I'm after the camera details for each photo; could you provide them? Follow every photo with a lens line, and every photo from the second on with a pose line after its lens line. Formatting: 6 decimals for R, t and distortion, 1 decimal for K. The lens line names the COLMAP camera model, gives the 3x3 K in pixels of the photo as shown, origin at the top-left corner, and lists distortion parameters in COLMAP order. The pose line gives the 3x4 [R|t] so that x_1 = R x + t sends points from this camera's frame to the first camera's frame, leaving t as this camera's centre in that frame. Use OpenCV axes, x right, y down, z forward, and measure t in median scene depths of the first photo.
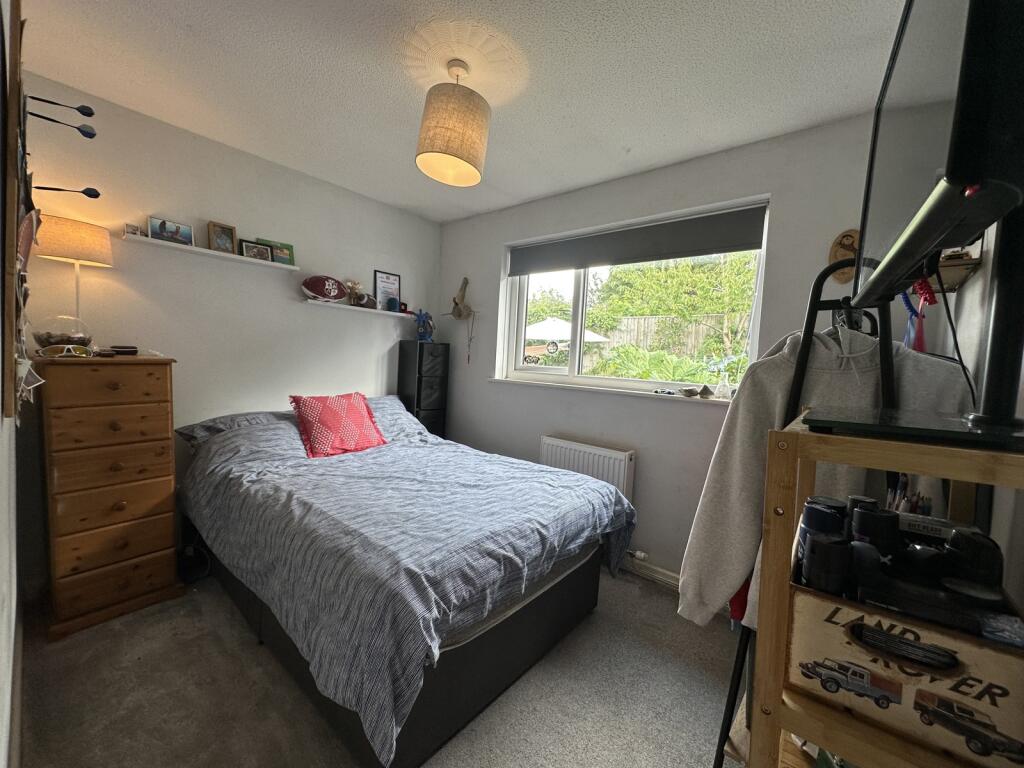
lens RADIAL K [[405.2, 0, 512.1], [0, 405.2, 385.0], [0, 0, 1]] dist [-0.000748, 0.000338]
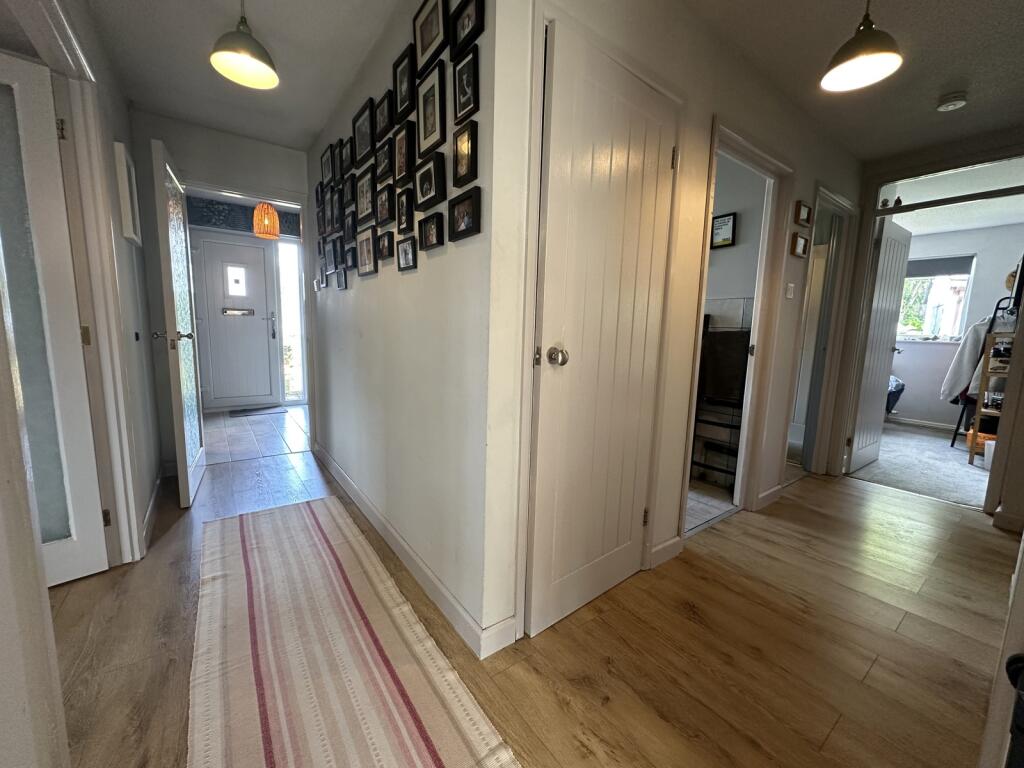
lens RADIAL K [[405.2, 0, 512.1], [0, 405.2, 385.0], [0, 0, 1]] dist [-0.000748, 0.000338]
pose [[0.974400, 0.005440, -0.224754, -2.641018], [0.010611, 0.997480, 0.070146, 0.189279], [0.224569, -0.070735, 0.971887, -3.516916]]
